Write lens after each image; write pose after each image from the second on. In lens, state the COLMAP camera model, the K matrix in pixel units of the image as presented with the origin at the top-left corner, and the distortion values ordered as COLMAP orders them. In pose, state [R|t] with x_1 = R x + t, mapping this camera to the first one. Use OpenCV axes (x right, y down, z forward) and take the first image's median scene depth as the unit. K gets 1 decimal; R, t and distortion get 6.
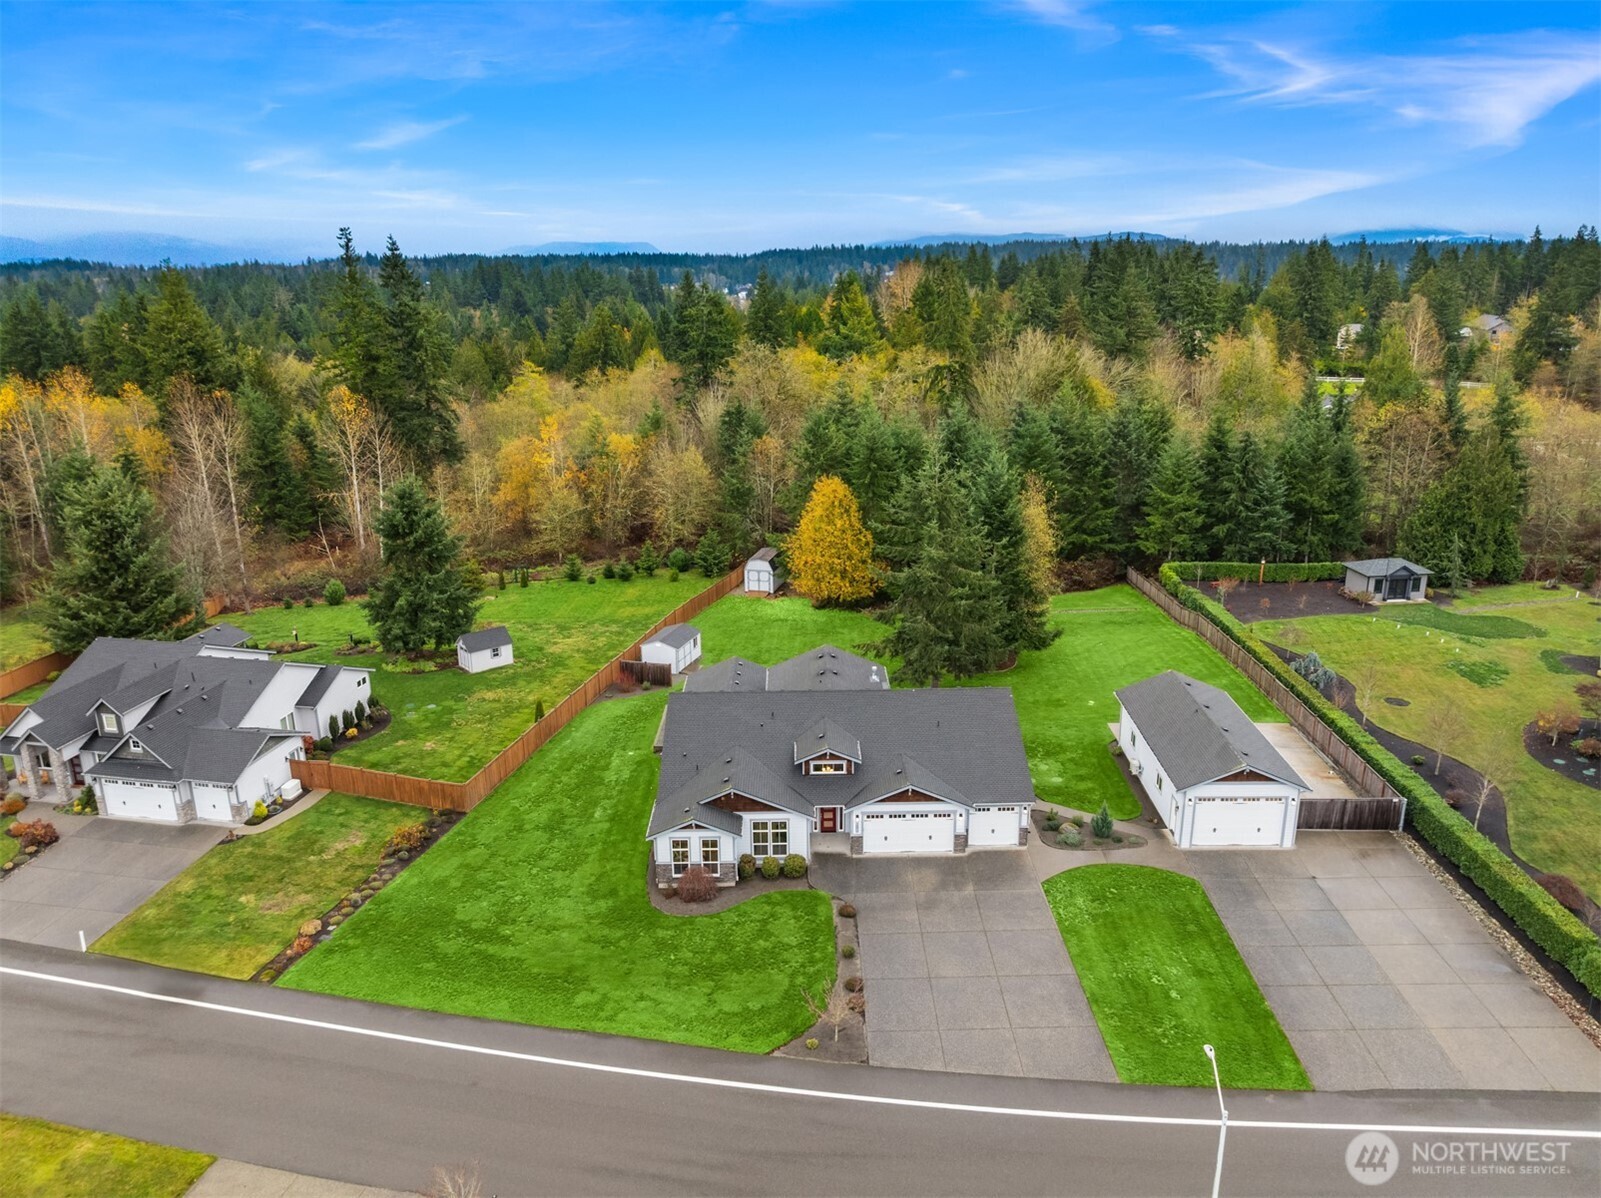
lens RADIAL K [[1128.7, 0, 800.5], [0, 1128.7, 599.0], [0, 0, 1]] dist [-0.023572, -0.005851]
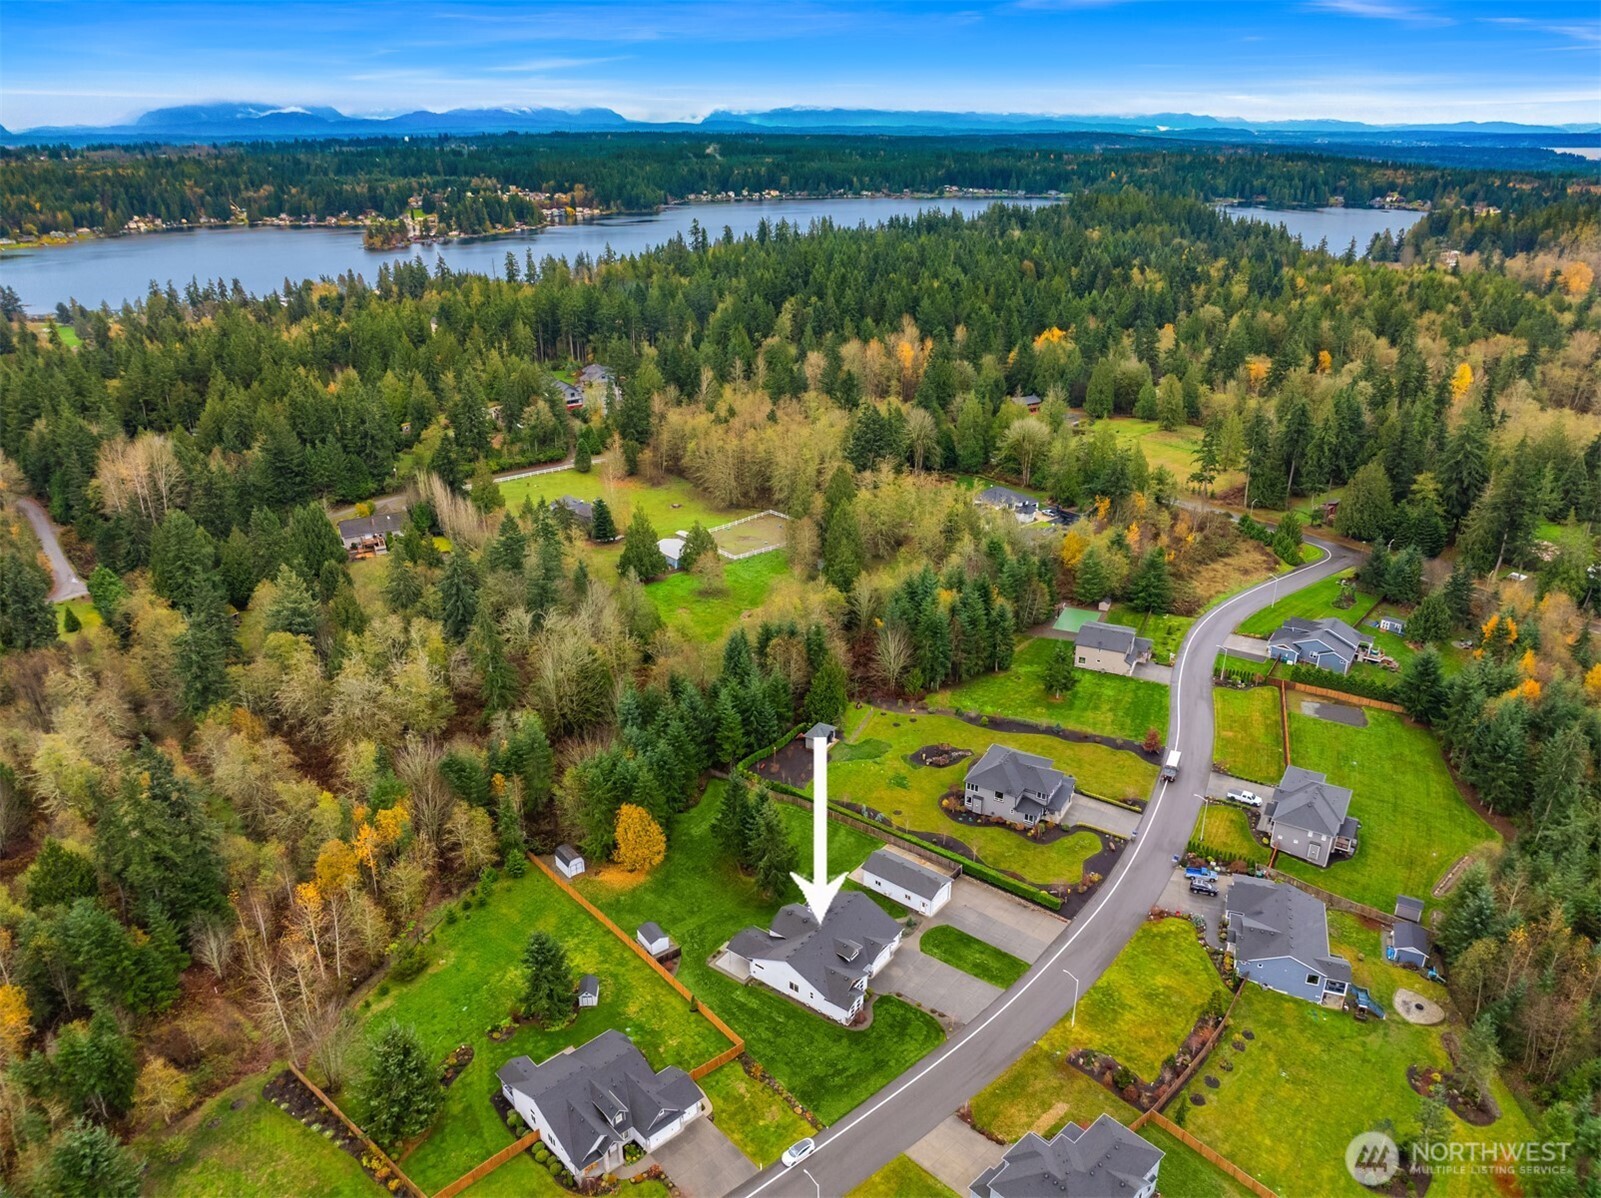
lens RADIAL K [[1128.7, 0, 800.5], [0, 1128.7, 599.0], [0, 0, 1]] dist [-0.023572, -0.005851]
pose [[0.606214, -0.303641, 0.735056, -1.845442], [0.235922, 0.951303, 0.198400, -1.276577], [-0.759503, 0.053143, 0.648329, -0.746533]]
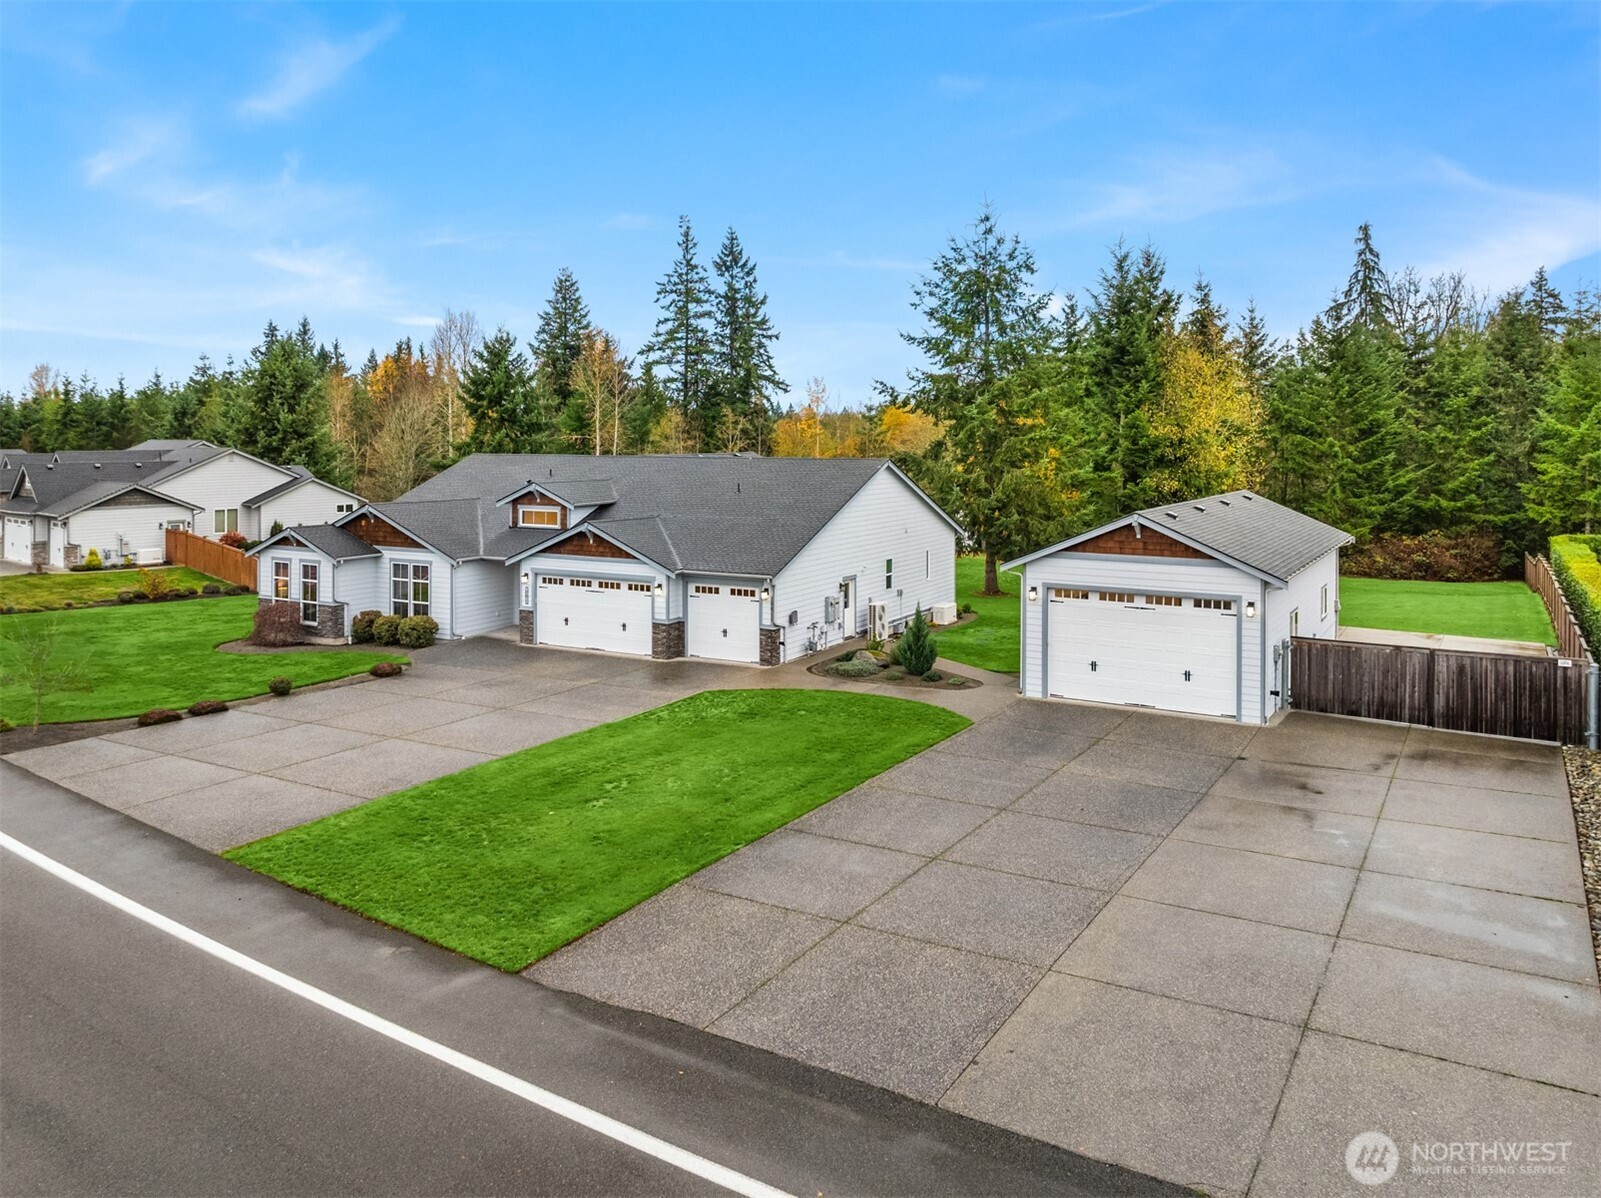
lens RADIAL K [[1181.5, 0, 802.0], [0, 1181.5, 442.8], [0, 0, 1]] dist [-0.033431, 0.001161]
pose [[0.873482, 0.021166, -0.486396, 0.500866], [-0.155373, 0.958932, -0.237294, 0.252070], [0.461398, 0.282845, 0.840899, 0.490806]]
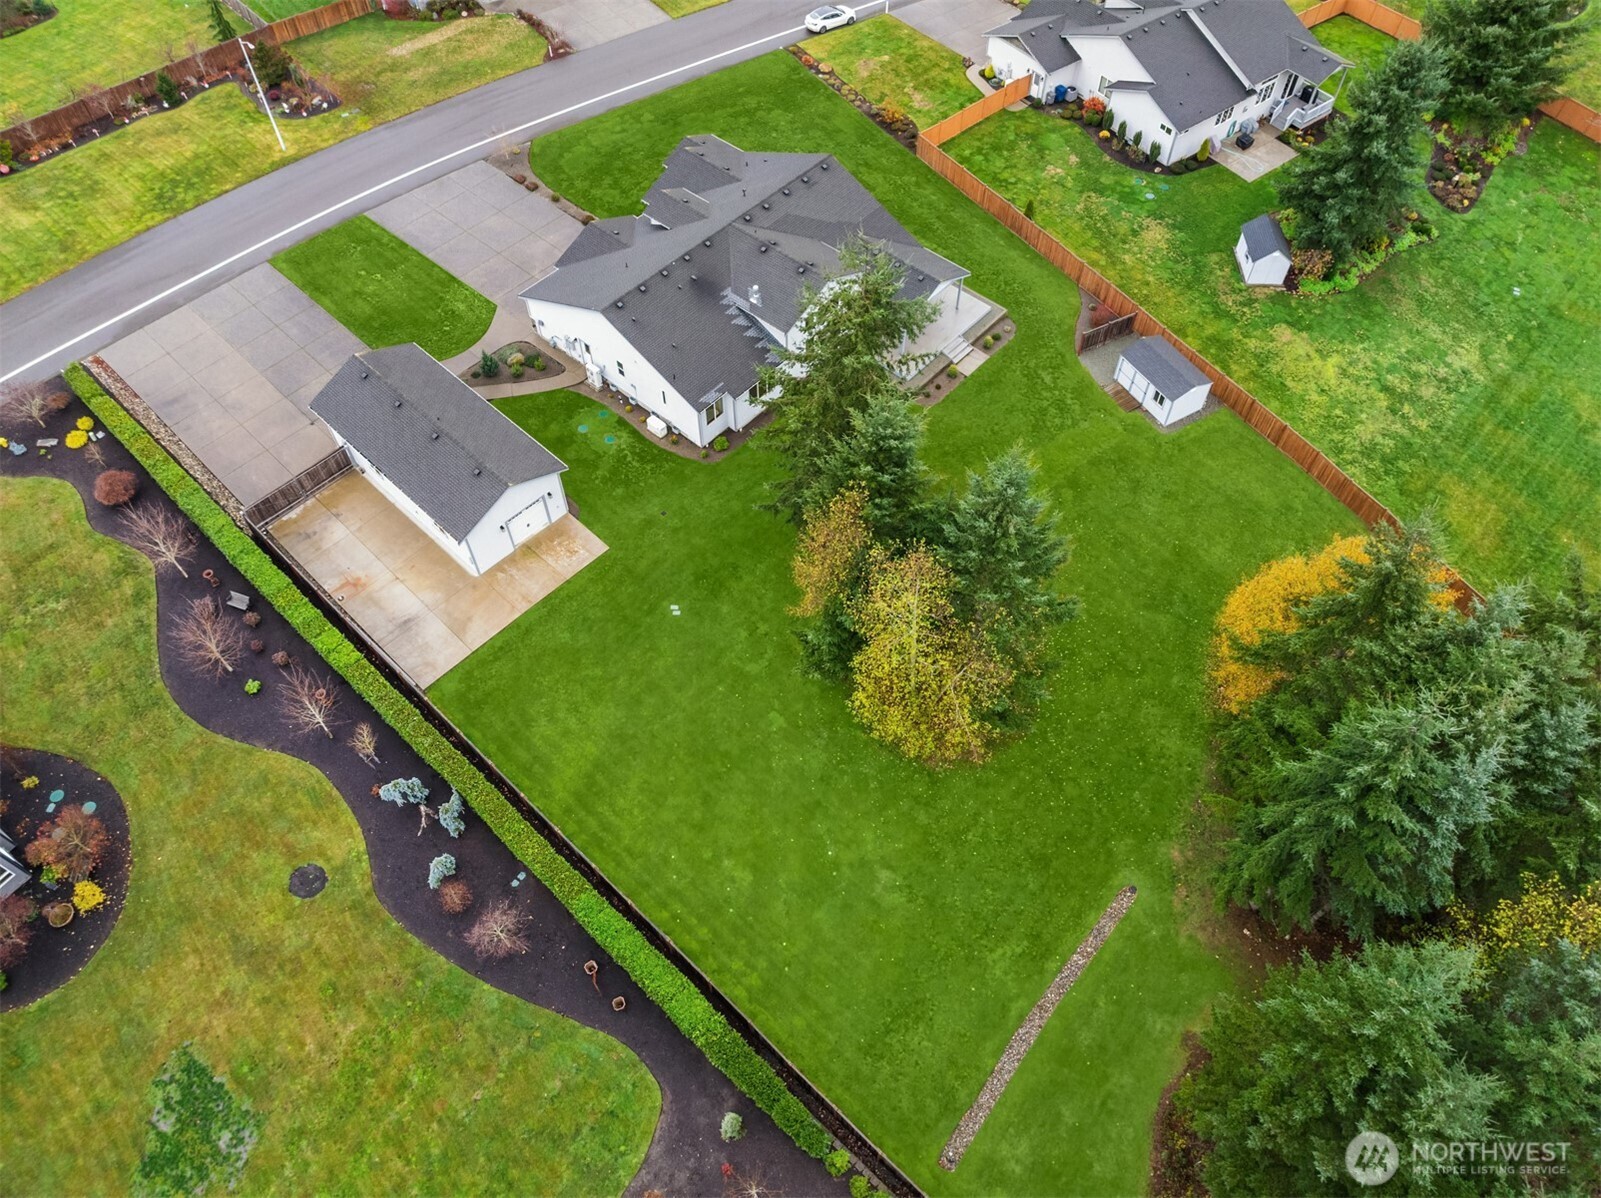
lens RADIAL K [[1128.7, 0, 800.5], [0, 1128.7, 599.0], [0, 0, 1]] dist [-0.023572, -0.005851]
pose [[-0.670897, 0.609220, -0.422786, 0.685534], [-0.210741, 0.389992, 0.896379, -0.786826], [0.710975, 0.690476, -0.133257, 1.559574]]
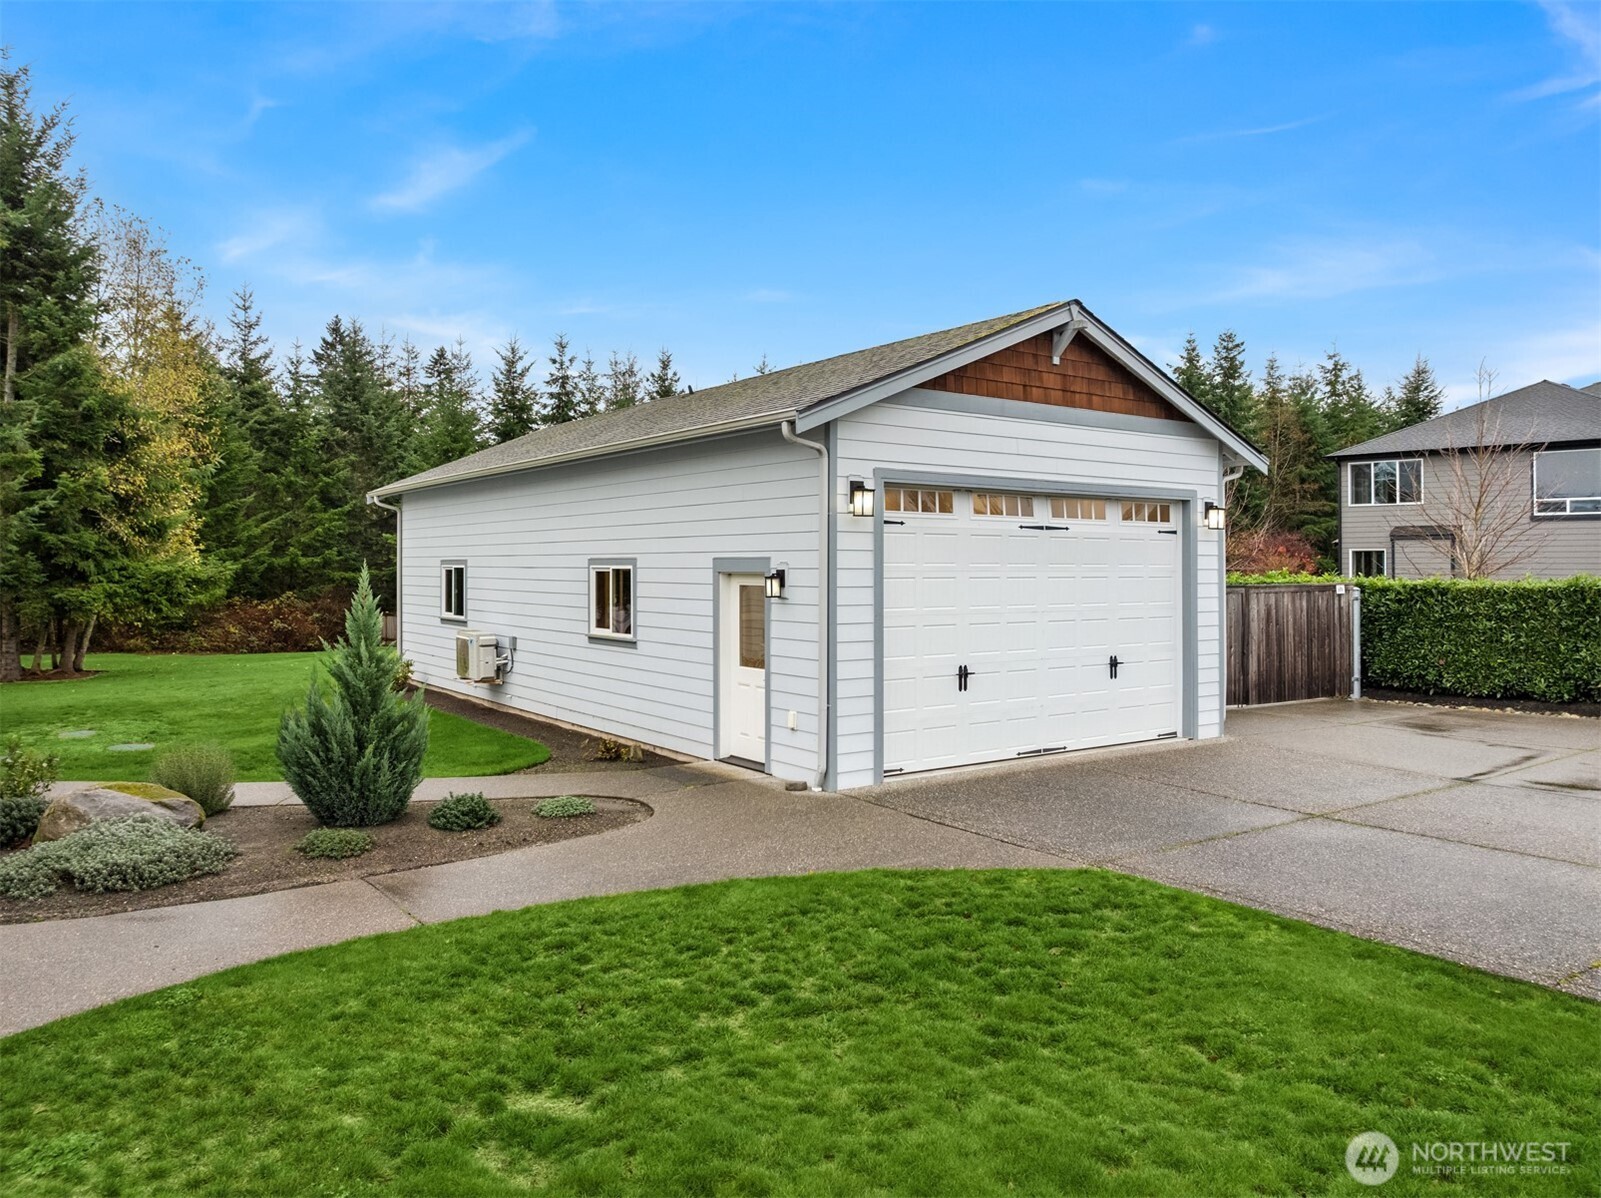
lens RADIAL K [[1129.6, 0, 799.5], [0, 1129.6, 564.0], [0, 0, 1]] dist [-0.001469, -0.001085]
pose [[0.795913, 0.021677, 0.605023, 0.227660], [0.156982, 0.957788, -0.240828, 0.228336], [-0.584704, 0.286656, 0.758913, 0.860899]]
